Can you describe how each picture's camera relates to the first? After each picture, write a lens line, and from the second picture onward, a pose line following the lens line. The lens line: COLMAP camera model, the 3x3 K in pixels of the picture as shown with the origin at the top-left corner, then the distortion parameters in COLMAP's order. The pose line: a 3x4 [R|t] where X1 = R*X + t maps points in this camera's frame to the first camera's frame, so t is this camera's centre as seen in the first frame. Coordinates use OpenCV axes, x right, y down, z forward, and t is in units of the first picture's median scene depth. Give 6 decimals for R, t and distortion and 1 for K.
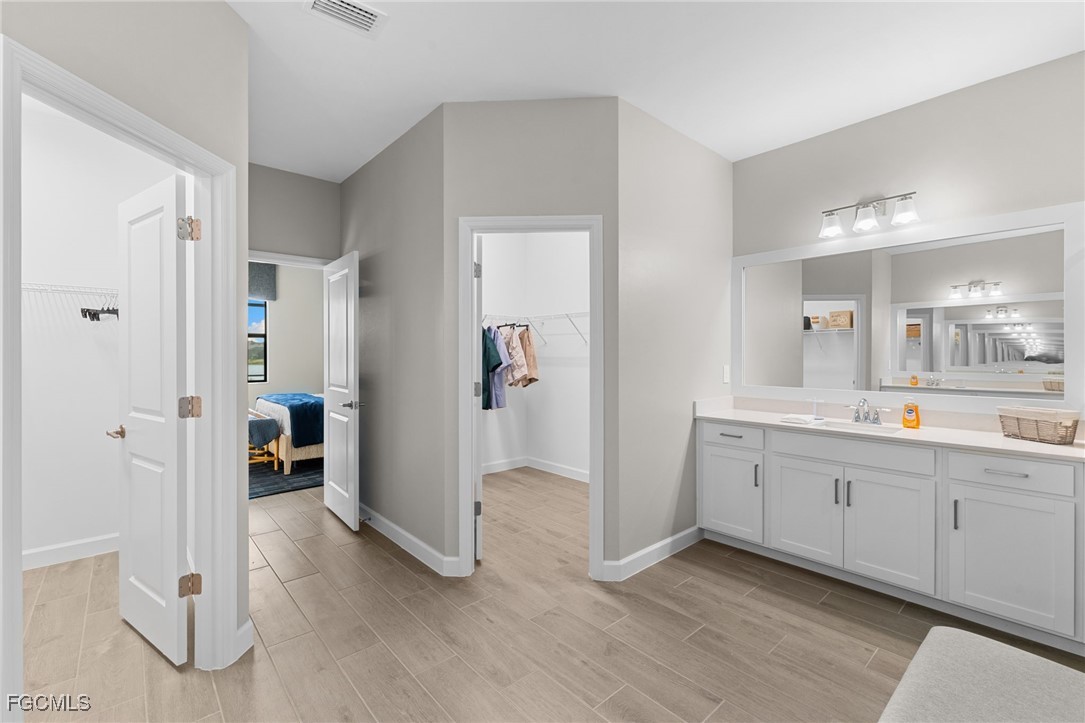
lens RADIAL K [[469.4, 0, 537.0], [0, 469.4, 357.9], [0, 0, 1]] dist [0.000402, 0.000254]
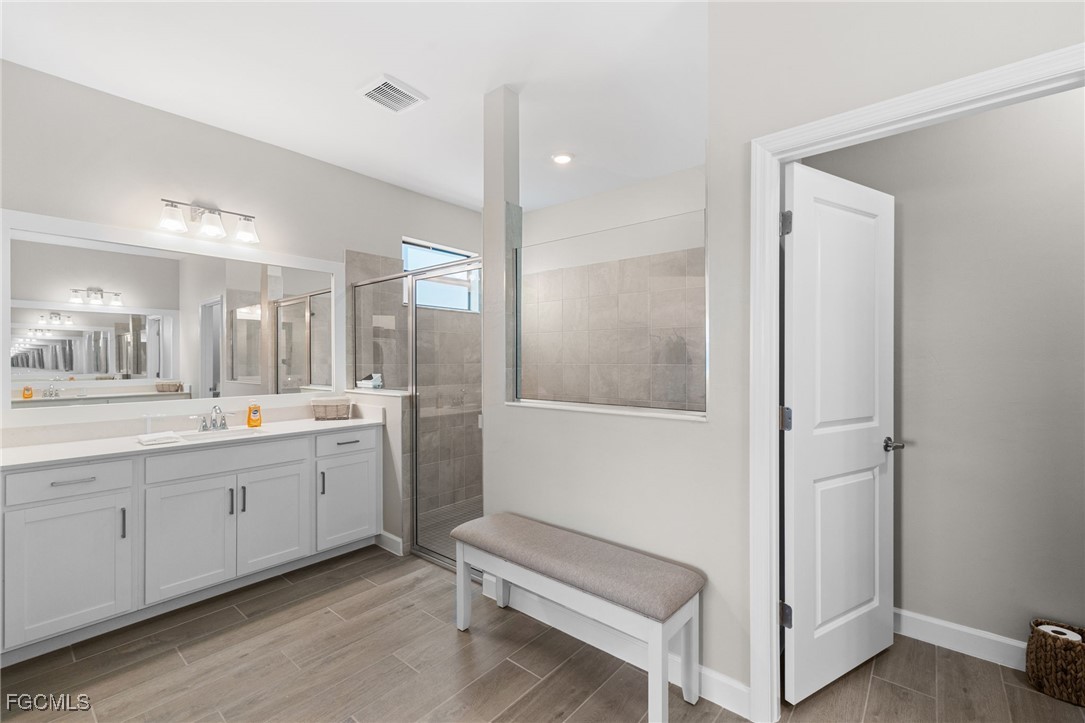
lens RADIAL K [[469.4, 0, 537.0], [0, 469.4, 357.9], [0, 0, 1]] dist [0.000402, 0.000254]
pose [[-0.144368, 0.004179, 0.989515, -0.413586], [0.011570, 0.999930, -0.002535, -0.004473], [-0.989456, 0.011082, -0.144406, 0.498947]]
